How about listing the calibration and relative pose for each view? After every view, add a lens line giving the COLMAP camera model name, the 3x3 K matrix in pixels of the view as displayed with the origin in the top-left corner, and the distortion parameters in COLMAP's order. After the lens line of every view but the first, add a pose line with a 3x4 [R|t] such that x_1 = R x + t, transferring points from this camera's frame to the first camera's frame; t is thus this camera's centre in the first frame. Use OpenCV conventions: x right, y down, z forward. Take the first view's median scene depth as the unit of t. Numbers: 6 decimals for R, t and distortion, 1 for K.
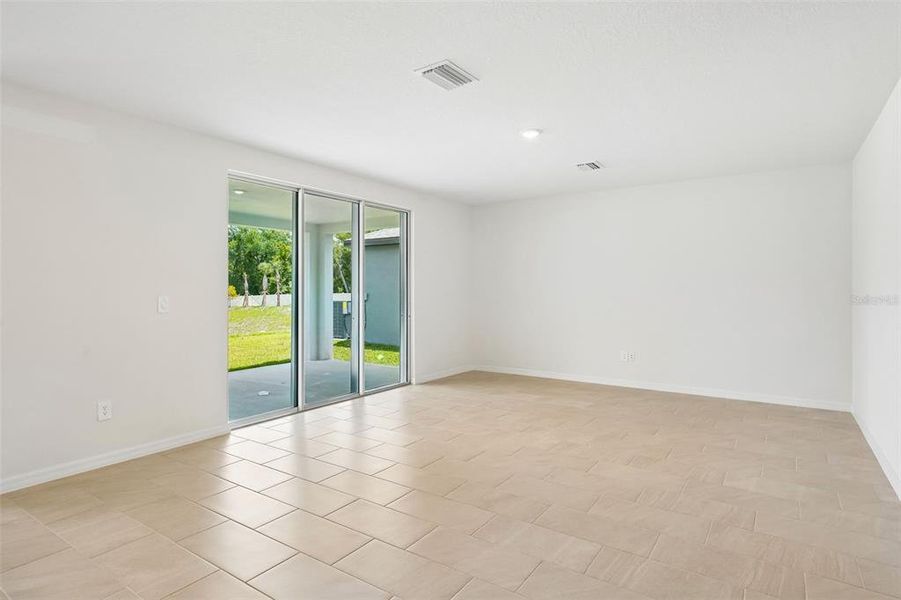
lens RADIAL K [[488.9, 0, 444.3], [0, 488.9, 293.0], [0, 0, 1]] dist [0.016088, 0.000474]
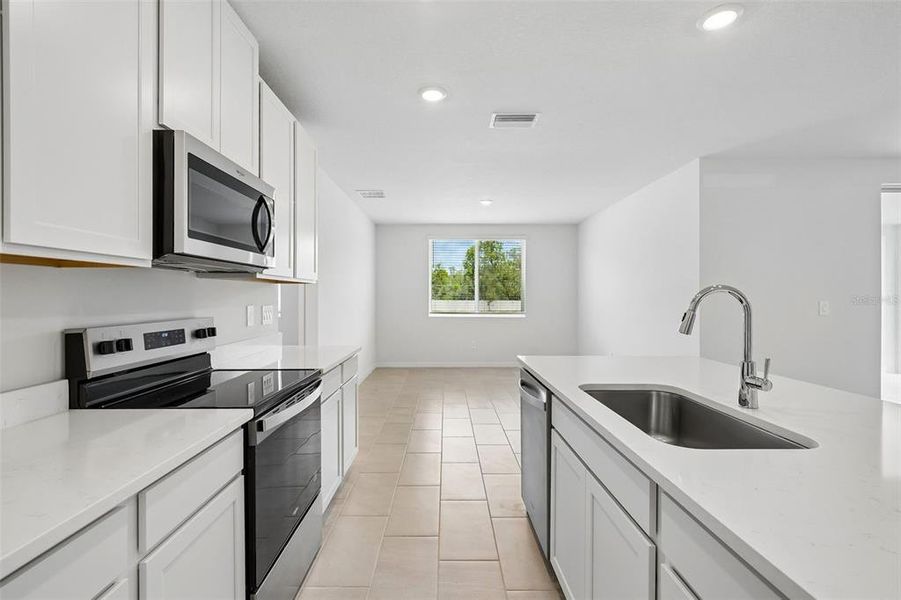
lens RADIAL K [[414.6, 0, 445.8], [0, 414.6, 295.2], [0, 0, 1]] dist [-0.004344, -0.000027]
pose [[0.569444, 0.000805, -0.822030, -0.177806], [-0.009243, 0.999943, -0.005424, 0.003530], [0.821978, 0.010687, 0.569418, -0.221546]]
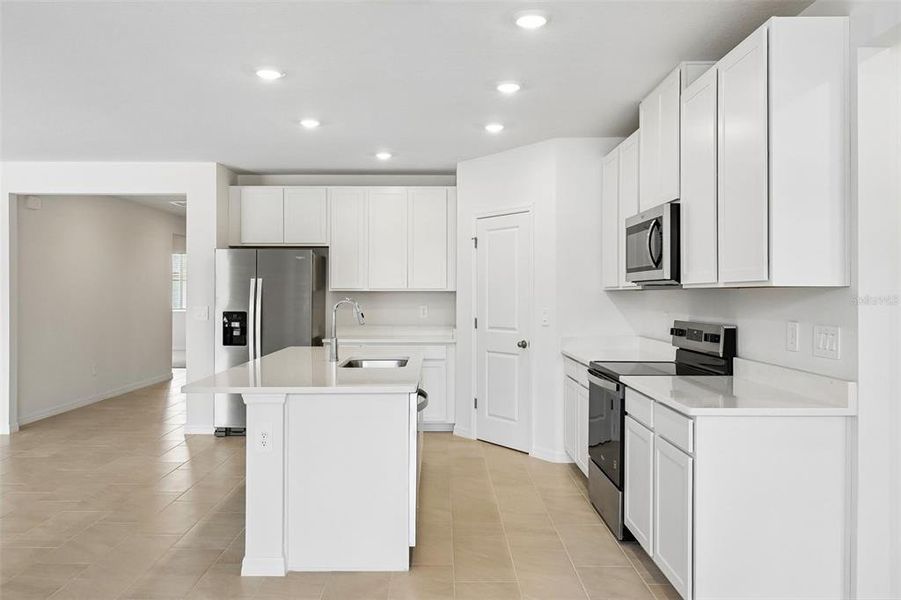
lens RADIAL K [[706.2, 0, 441.6], [0, 706.2, 294.4], [0, 0, 1]] dist [0.023937, 0.009897]
pose [[-0.565965, 0.001057, 0.824429, -0.990672], [0.009347, 0.999943, 0.005134, -0.012452], [-0.824376, 0.010611, -0.565942, 0.405347]]
